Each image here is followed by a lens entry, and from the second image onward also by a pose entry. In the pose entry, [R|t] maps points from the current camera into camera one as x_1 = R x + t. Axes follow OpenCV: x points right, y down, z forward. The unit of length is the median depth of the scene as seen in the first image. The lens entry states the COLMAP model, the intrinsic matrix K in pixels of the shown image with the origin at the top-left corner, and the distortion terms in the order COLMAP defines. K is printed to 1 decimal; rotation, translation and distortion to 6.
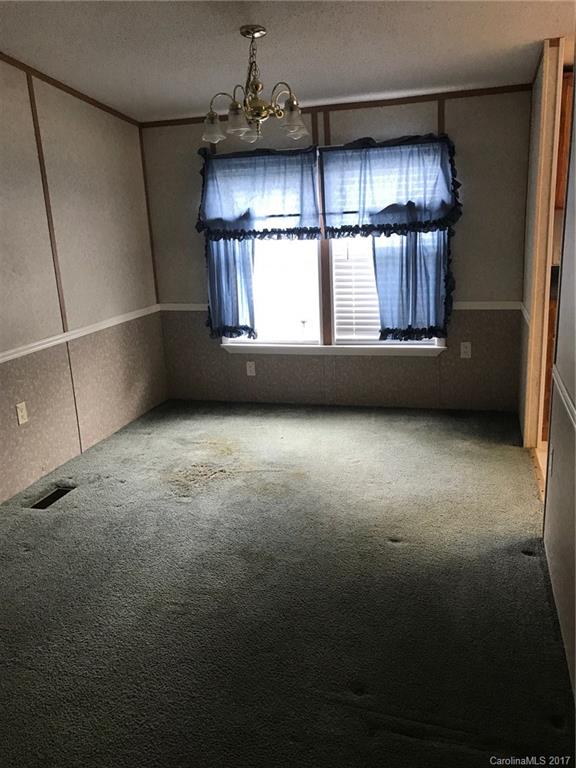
lens RADIAL K [[628.9, 0, 284.4], [0, 628.9, 381.4], [0, 0, 1]] dist [0.001334, 0.000103]
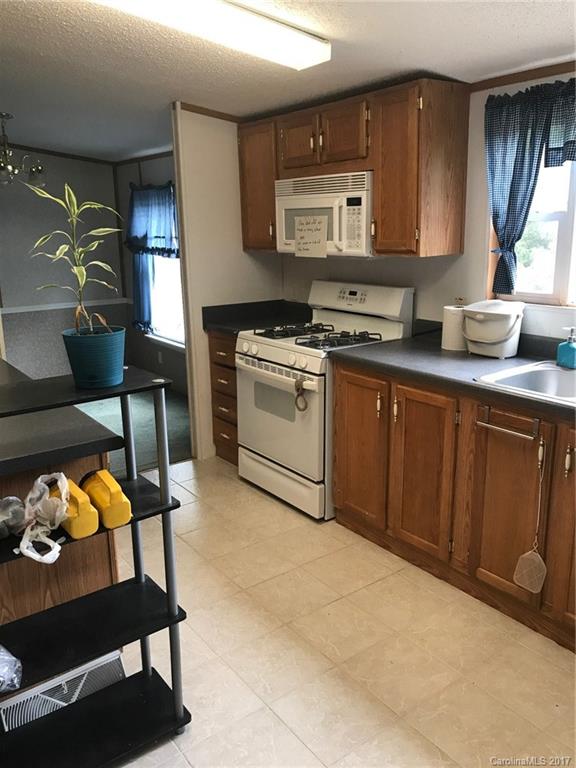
lens RADIAL K [[628.9, 0, 284.4], [0, 628.9, 381.4], [0, 0, 1]] dist [0.001334, 0.000103]
pose [[0.799197, 0.182097, -0.572822, 0.943898], [-0.177113, 0.982037, 0.065076, -0.106923], [0.574383, 0.049446, 0.817092, 0.137423]]
